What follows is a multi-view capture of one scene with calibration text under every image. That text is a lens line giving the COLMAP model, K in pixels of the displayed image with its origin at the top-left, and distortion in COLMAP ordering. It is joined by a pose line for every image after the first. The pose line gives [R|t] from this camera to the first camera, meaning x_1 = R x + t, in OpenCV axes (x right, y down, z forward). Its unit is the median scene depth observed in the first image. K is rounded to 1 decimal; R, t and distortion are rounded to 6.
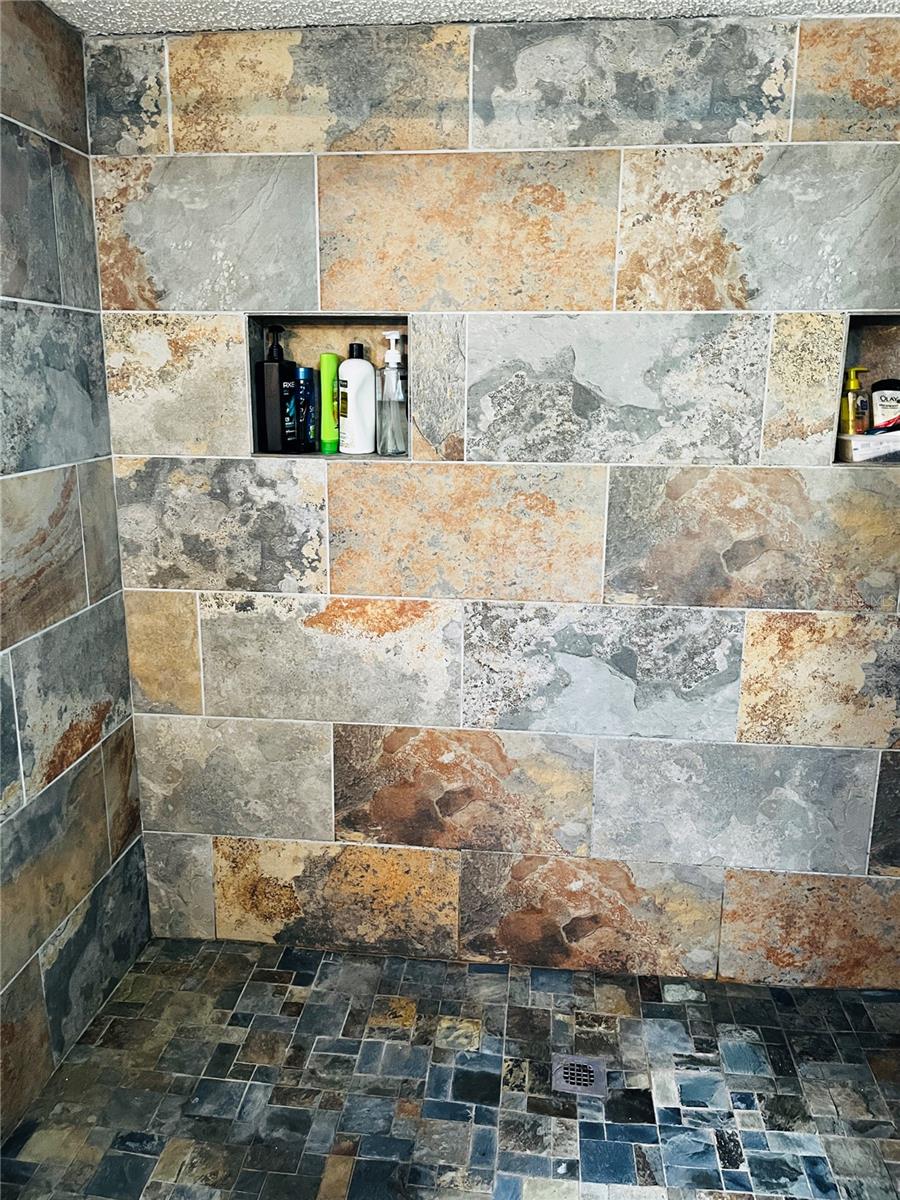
lens RADIAL K [[898.2, 0, 447.4], [0, 898.2, 589.8], [0, 0, 1]] dist [0.026347, -0.002528]
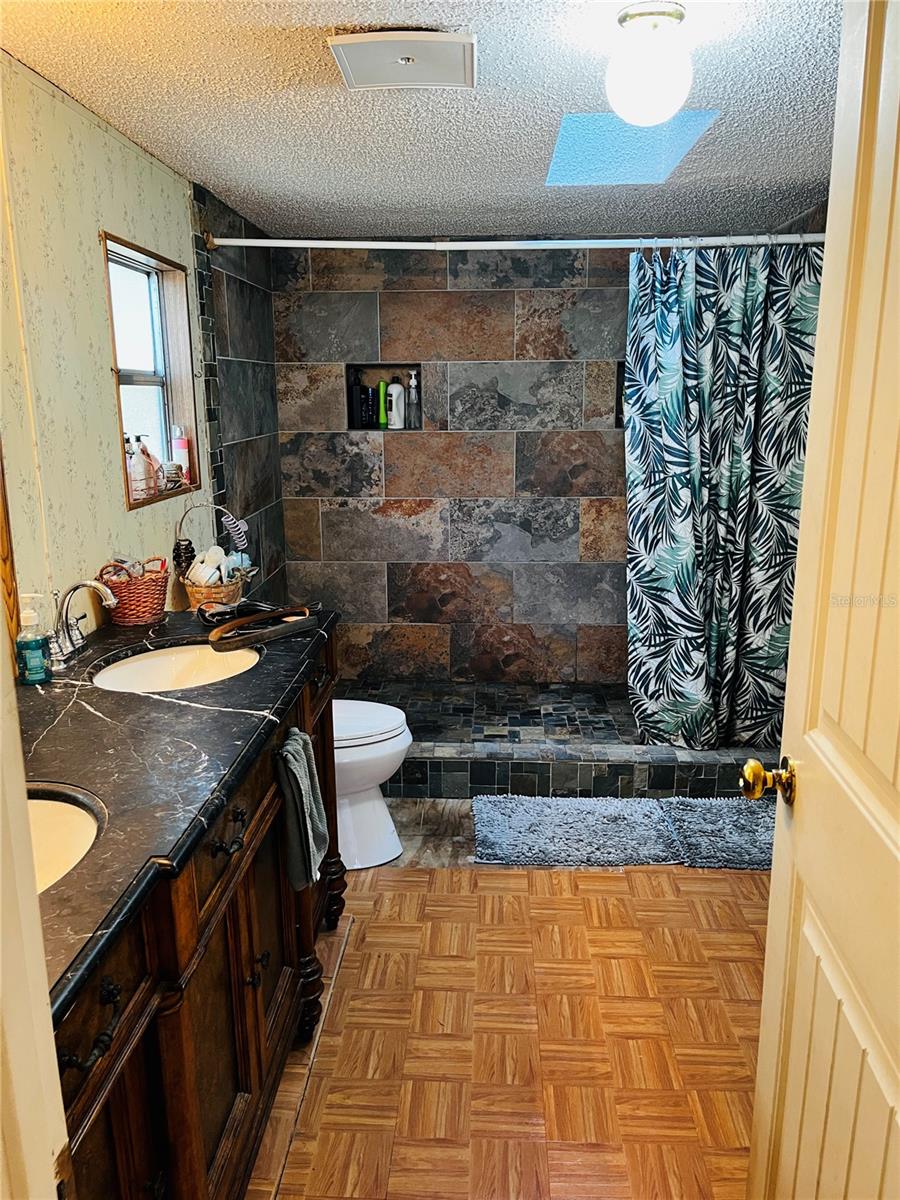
lens RADIAL K [[898.2, 0, 450.4], [0, 898.2, 610.4], [0, 0, 1]] dist [0.026347, -0.002528]
pose [[0.997913, -0.029228, 0.057578, -0.110670], [0.028907, 0.999562, 0.006395, 0.267256], [-0.057740, -0.004717, 0.998321, -1.124778]]
